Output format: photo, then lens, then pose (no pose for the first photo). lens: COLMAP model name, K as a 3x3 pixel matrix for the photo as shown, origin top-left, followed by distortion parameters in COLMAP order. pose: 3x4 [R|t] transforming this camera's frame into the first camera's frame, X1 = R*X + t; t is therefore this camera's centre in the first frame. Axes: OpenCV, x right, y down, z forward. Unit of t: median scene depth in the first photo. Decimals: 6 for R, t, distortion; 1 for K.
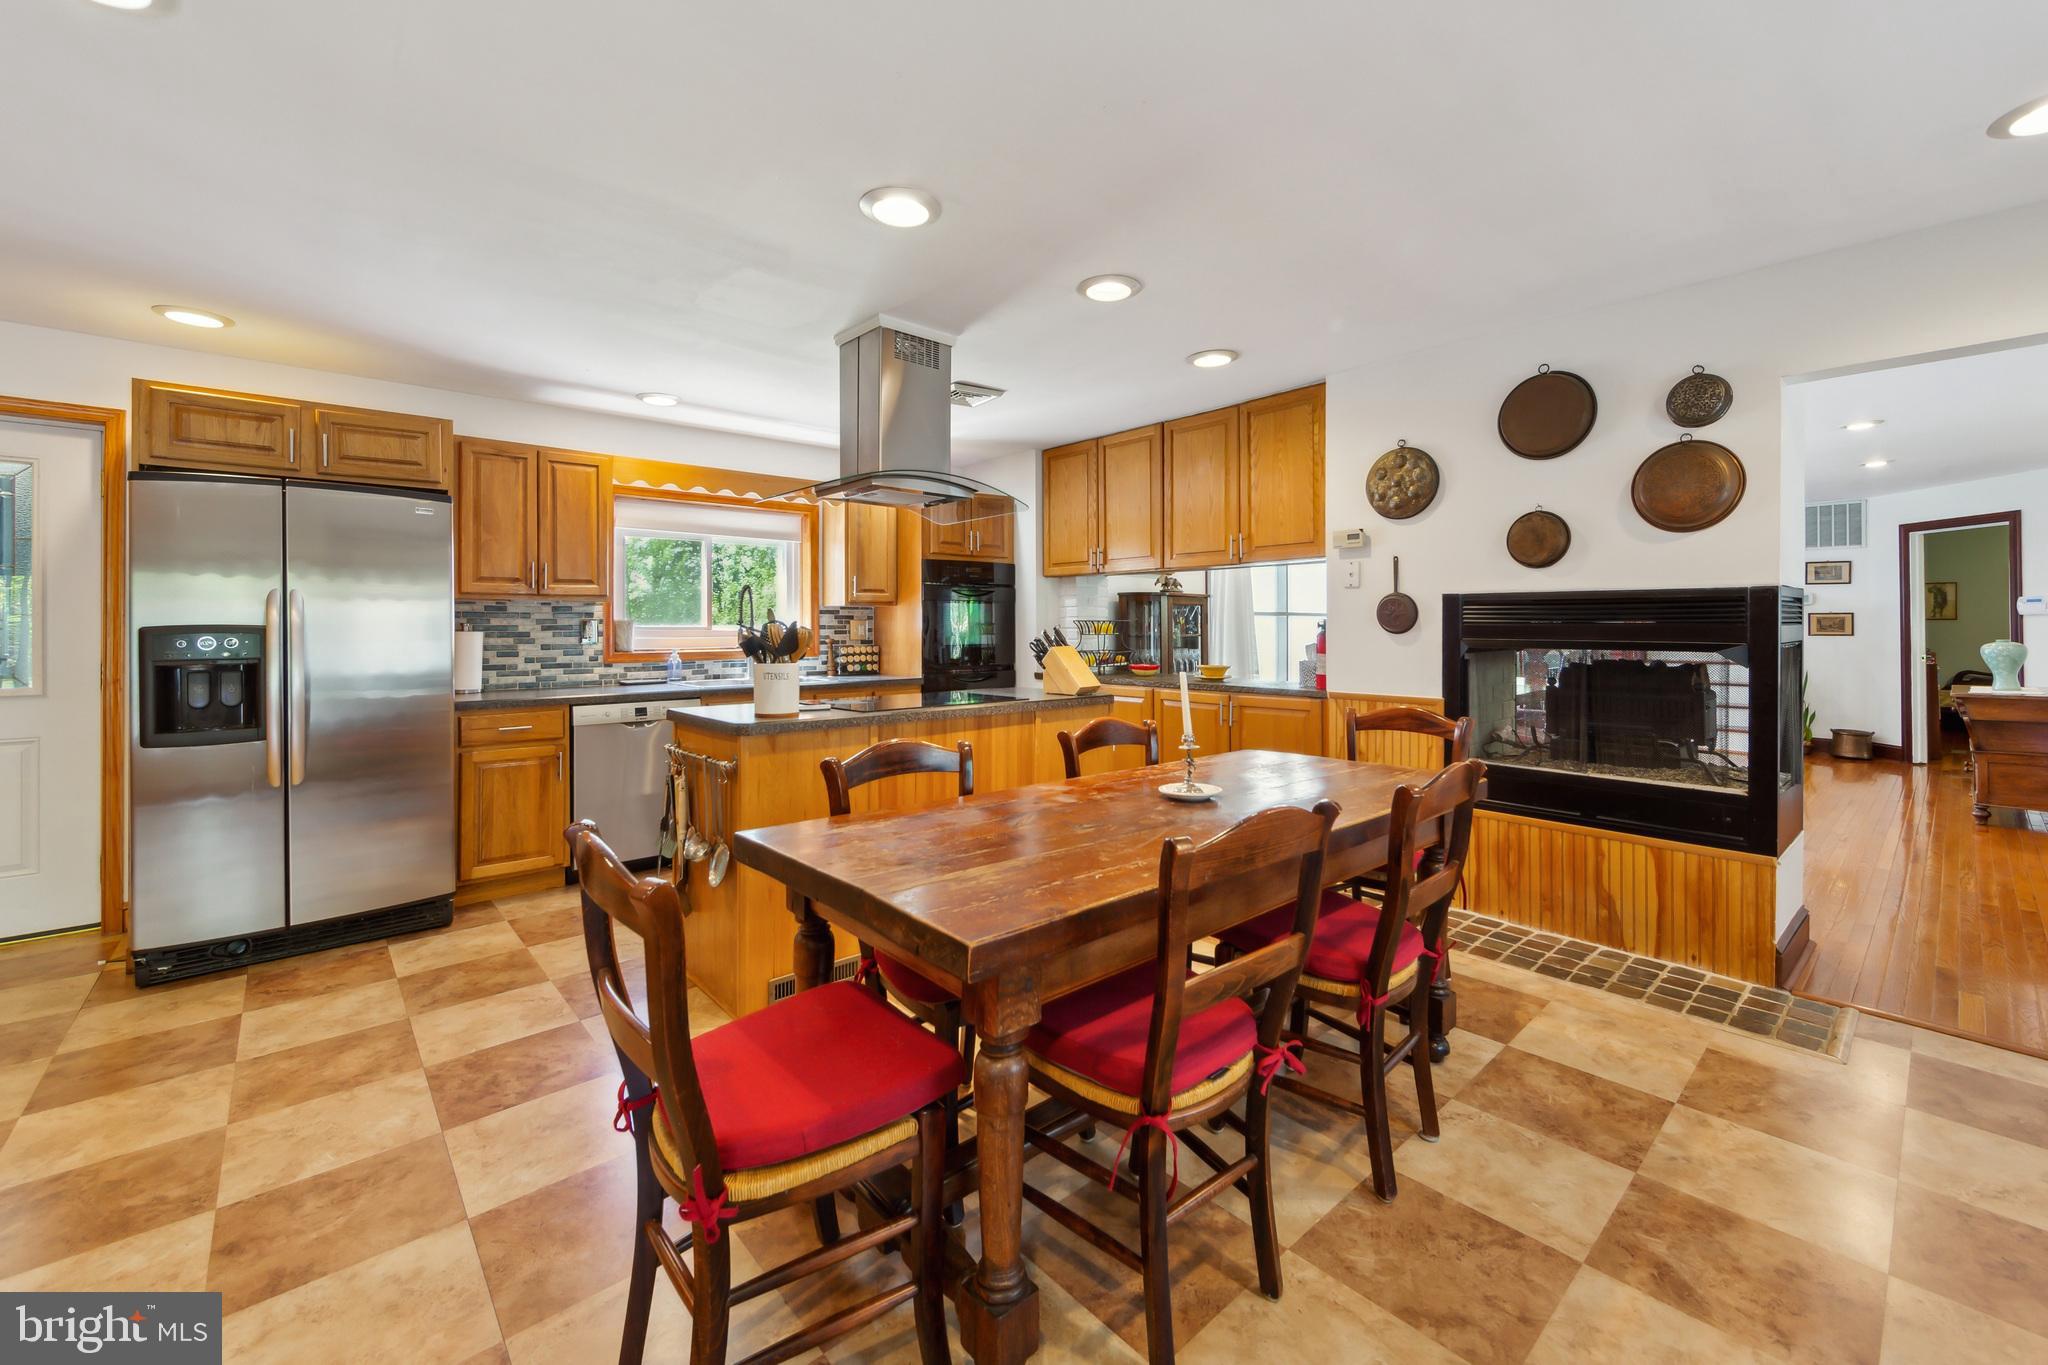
lens RADIAL K [[808.5, 0, 1019.2], [0, 808.5, 610.6], [0, 0, 1]] dist [0.000723, -0.002024]
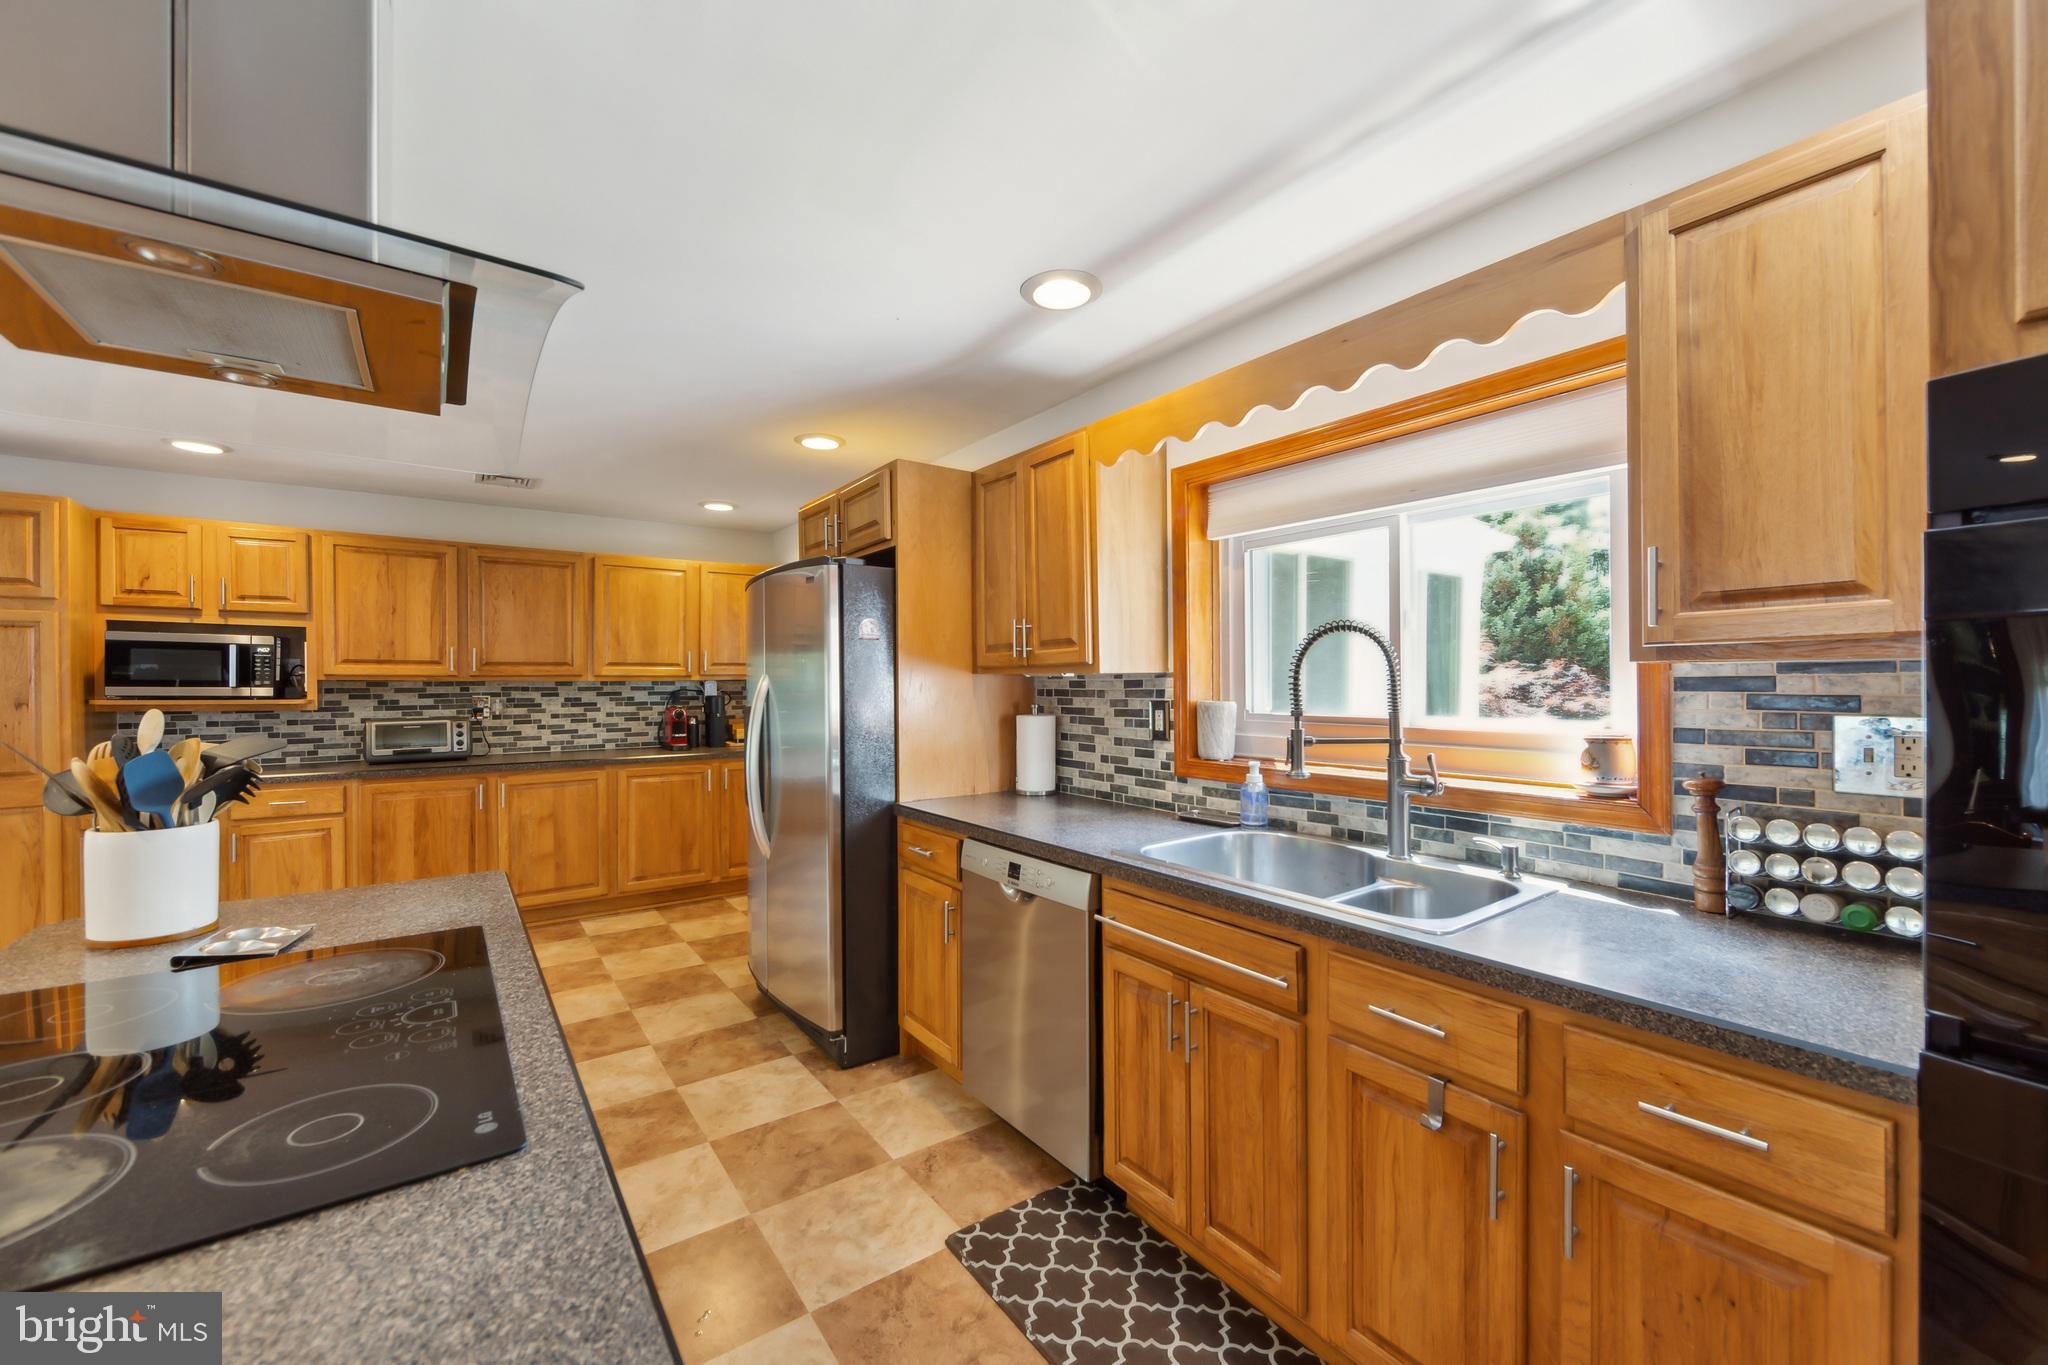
lens RADIAL K [[808.5, 0, 1038.3], [0, 808.5, 679.4], [0, 0, 1]] dist [0.000723, -0.002024]
pose [[-0.088425, -0.002120, -0.996081, 0.079933], [0.020757, 0.999777, -0.003970, -0.004363], [0.995867, -0.021027, -0.088362, 0.972294]]
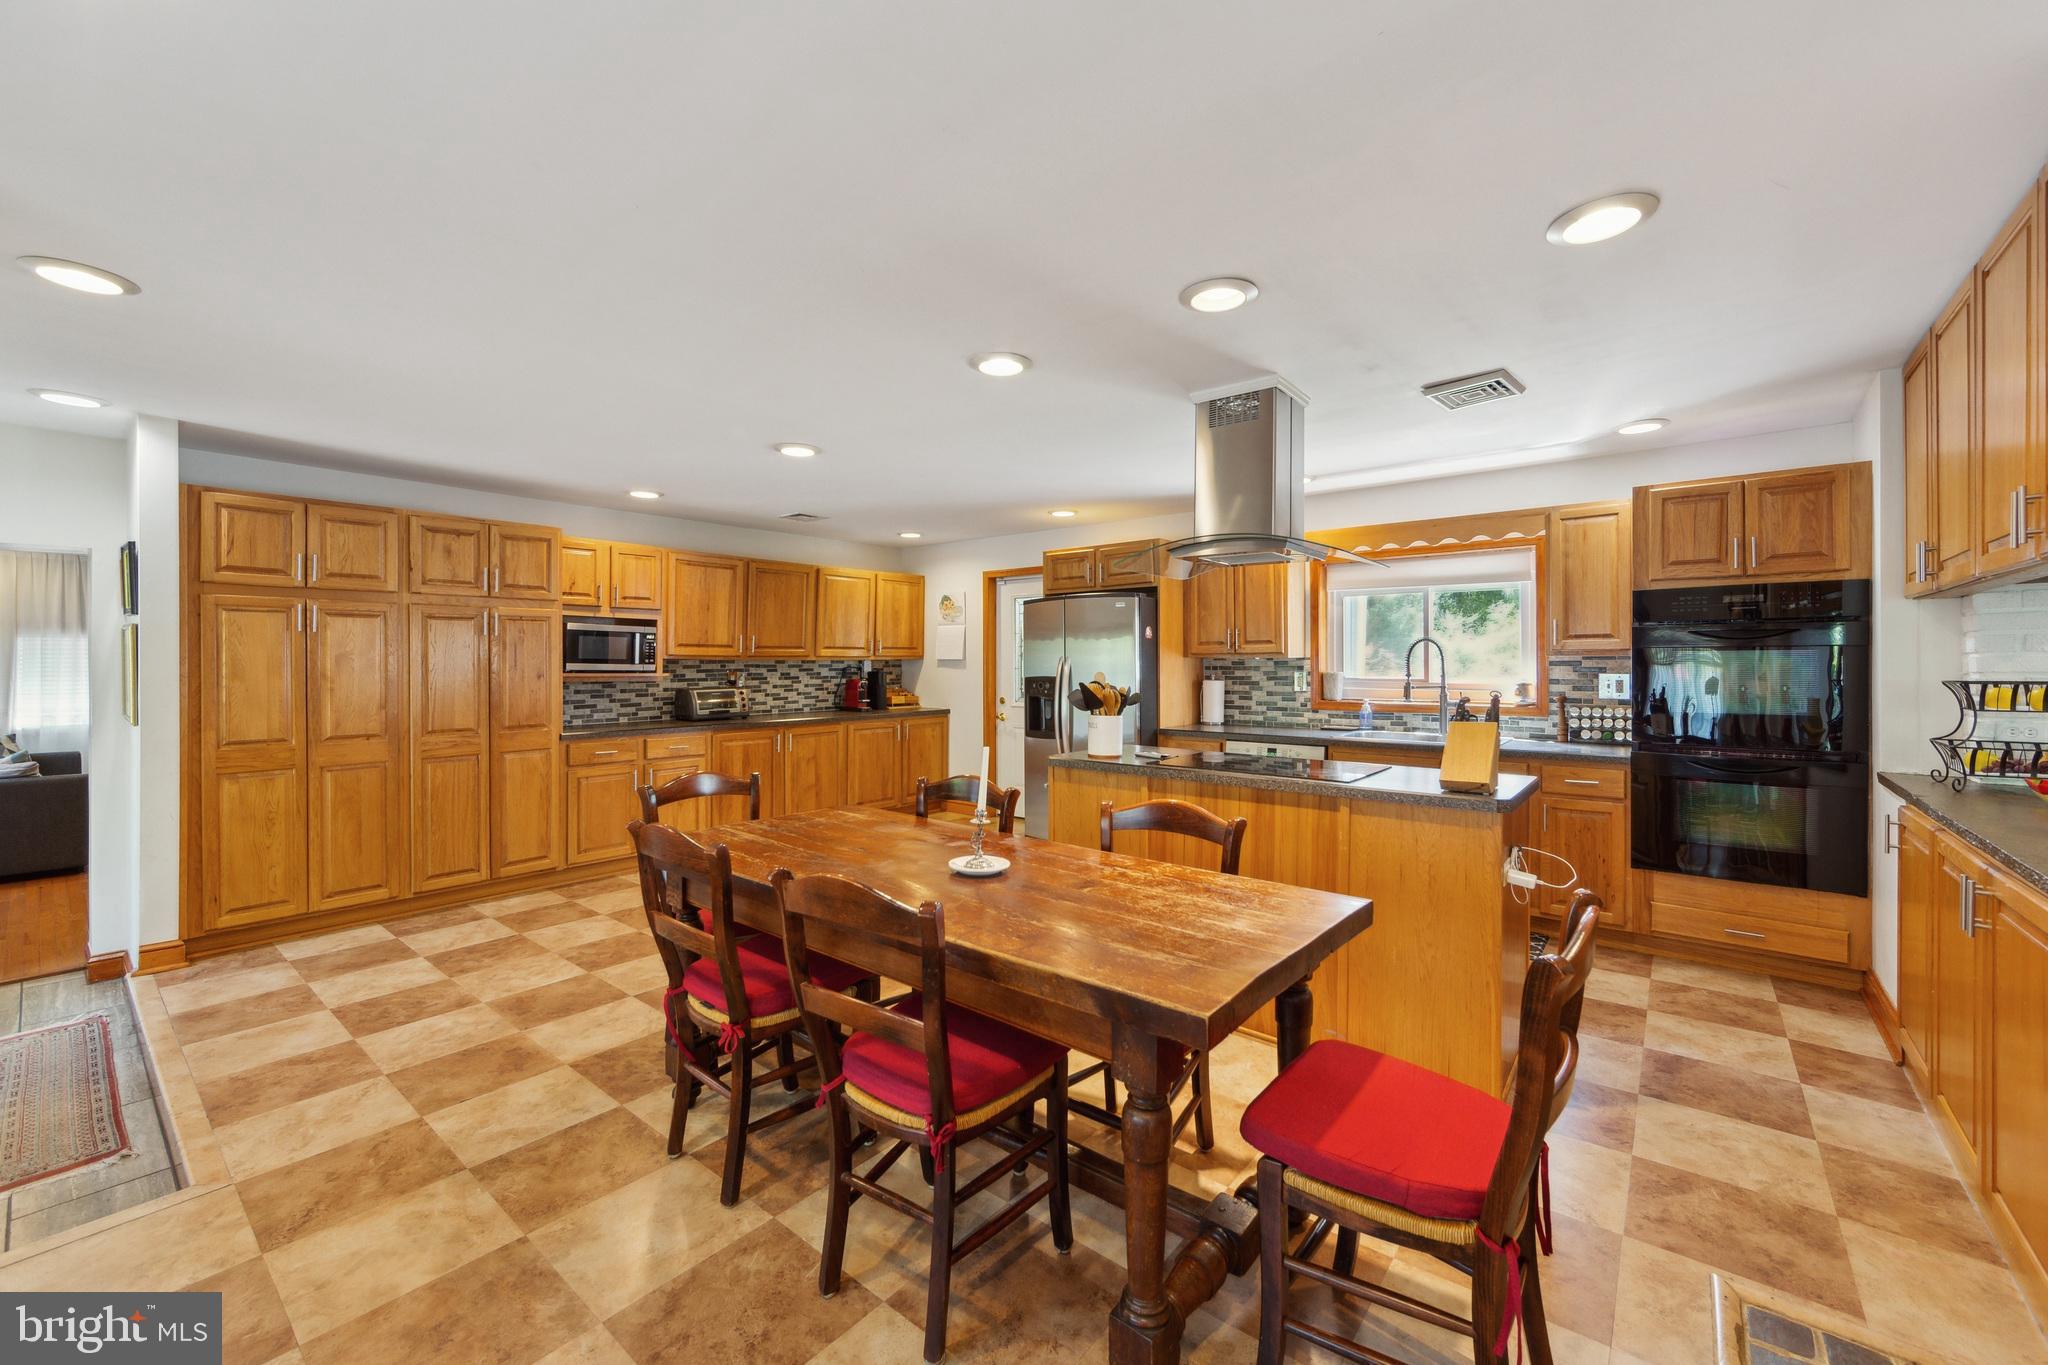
lens RADIAL K [[808.5, 0, 1051.0], [0, 808.5, 663.9], [0, 0, 1]] dist [0.000723, -0.002024]
pose [[0.187038, 0.004935, -0.982340, 0.573582], [0.017440, 0.999813, 0.008344, -0.016865], [0.982198, -0.018692, 0.186917, 0.421686]]
